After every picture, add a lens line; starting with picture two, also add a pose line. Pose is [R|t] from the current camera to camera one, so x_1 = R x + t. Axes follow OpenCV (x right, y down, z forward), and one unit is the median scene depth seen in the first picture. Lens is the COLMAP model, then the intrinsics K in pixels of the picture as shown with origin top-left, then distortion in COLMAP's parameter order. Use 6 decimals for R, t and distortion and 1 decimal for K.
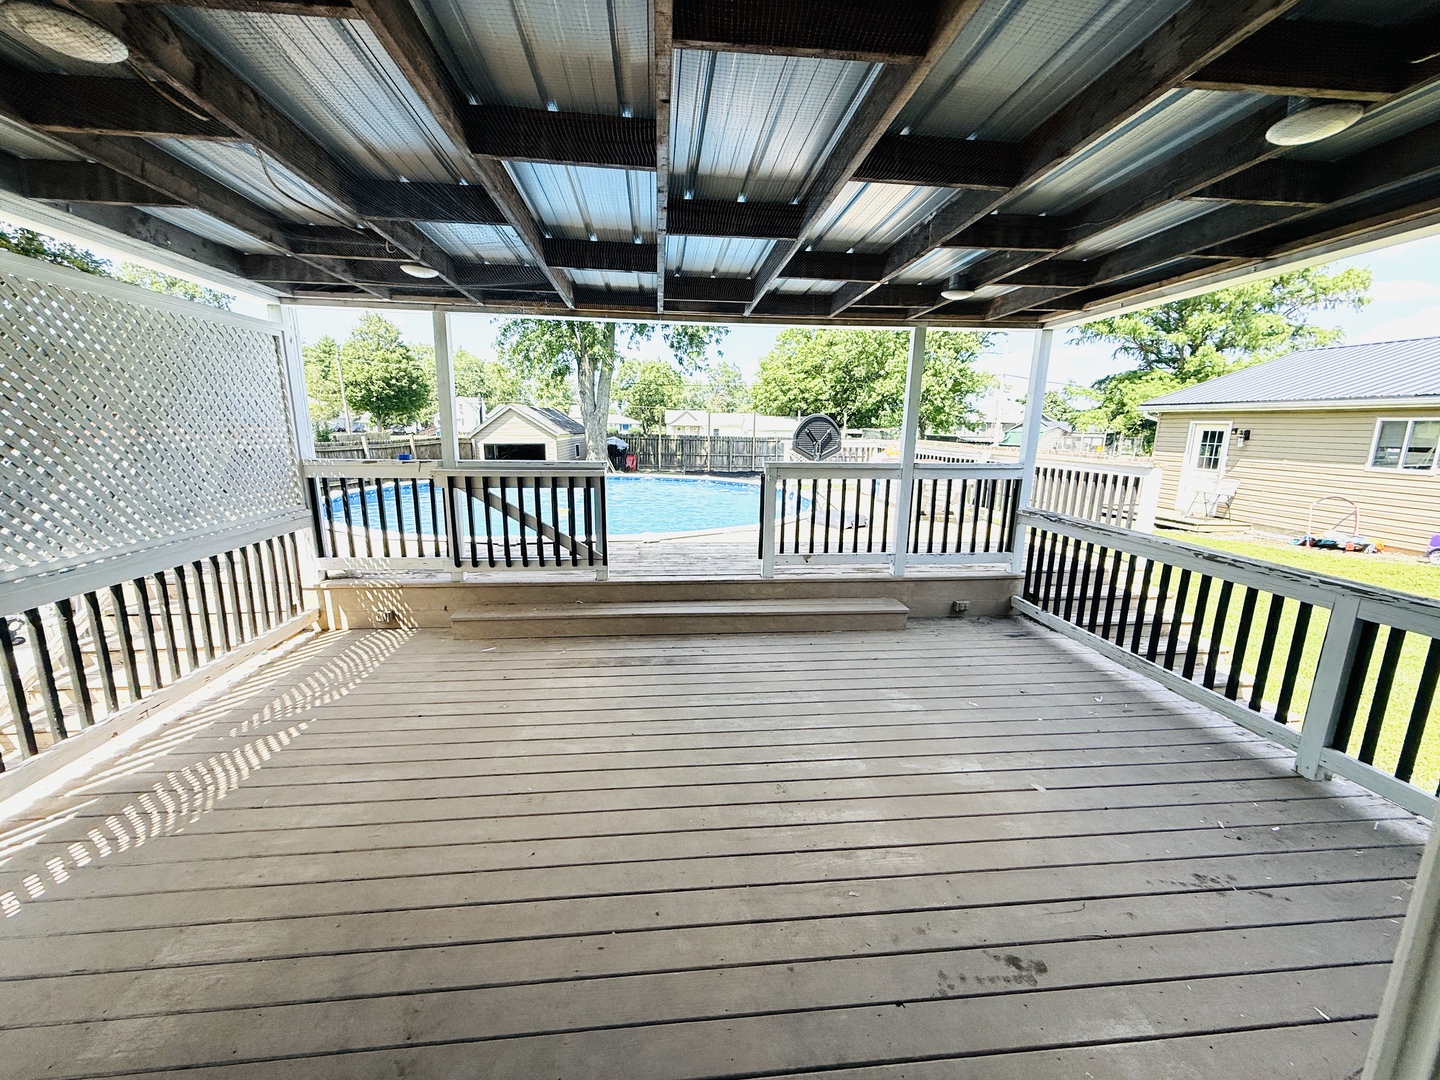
lens RADIAL K [[573.2, 0, 716.0], [0, 573.2, 543.5], [0, 0, 1]] dist [-0.002509, 0.000620]
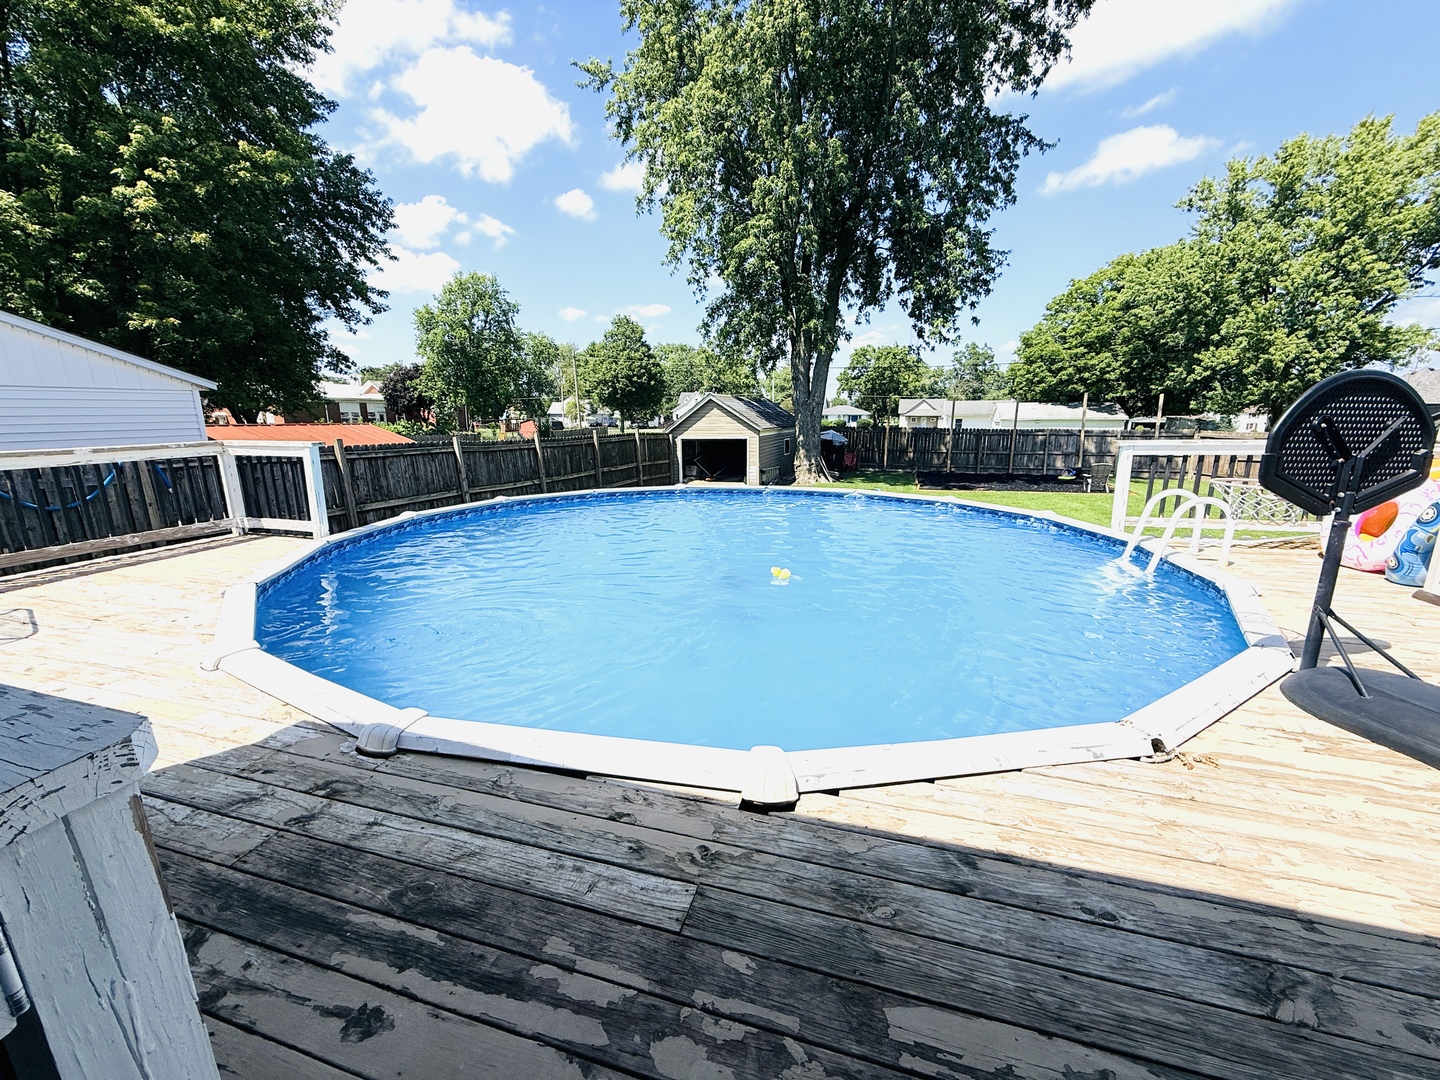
lens RADIAL K [[573.2, 0, 714.5], [0, 573.2, 540.5], [0, 0, 1]] dist [-0.002509, 0.000620]
pose [[0.924166, 0.065604, -0.376316, -0.004943], [-0.062183, 0.997839, 0.021244, -0.019836], [0.376897, 0.003767, 0.926248, 0.097873]]
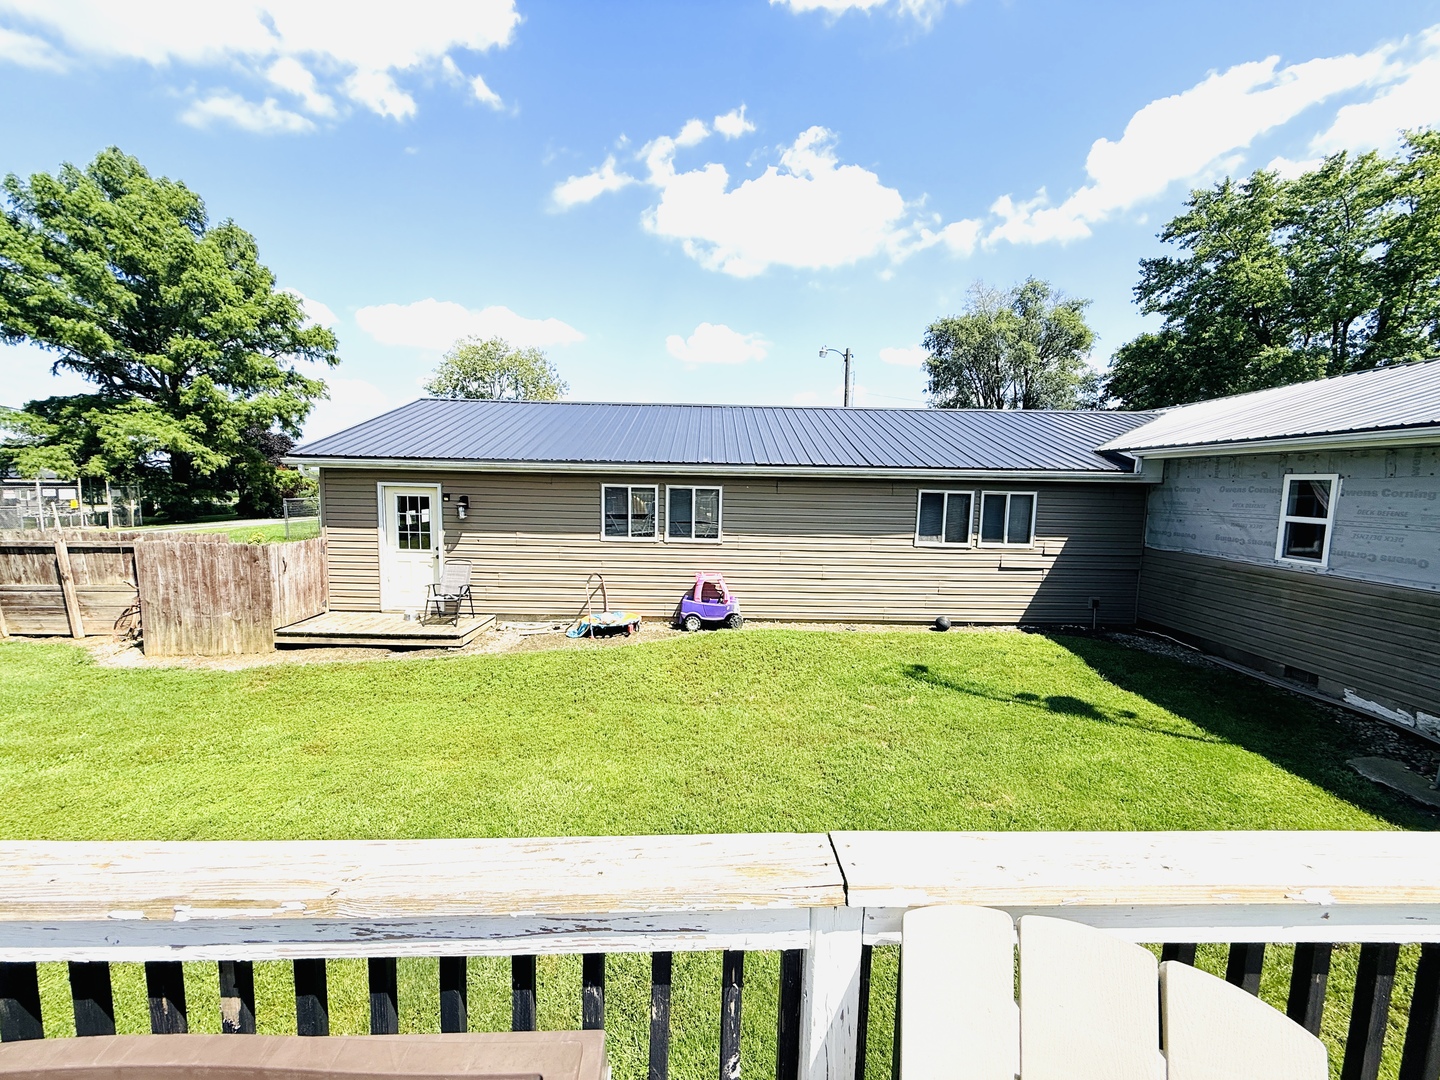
lens RADIAL K [[573.2, 0, 711.0], [0, 573.2, 539.0], [0, 0, 1]] dist [-0.002509, 0.000620]
pose [[0.094514, -0.114957, 0.988864, 0.058545], [0.185999, 0.977859, 0.095901, -0.044262], [-0.977994, 0.174863, 0.113804, 0.173234]]
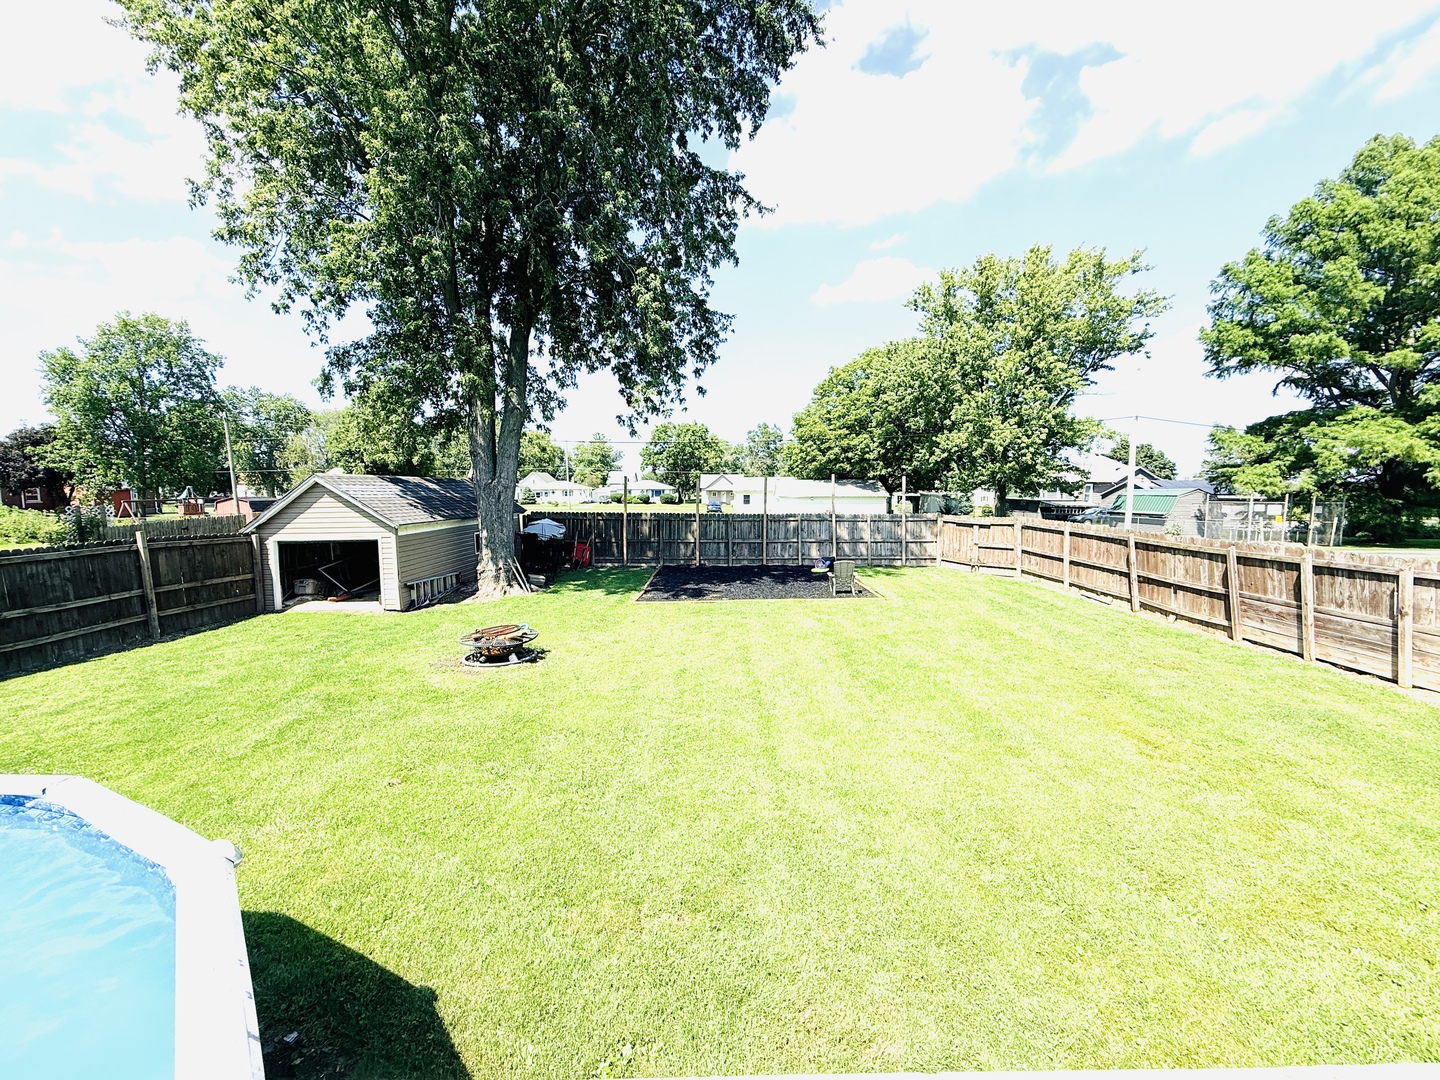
lens RADIAL K [[573.2, 0, 716.1], [0, 573.2, 541.0], [0, 0, 1]] dist [-0.002509, 0.000620]
pose [[0.996280, -0.009191, -0.085679, 0.046578], [-0.000351, 0.993854, -0.110700, -0.056578], [0.086170, 0.110319, 0.990154, 0.235745]]
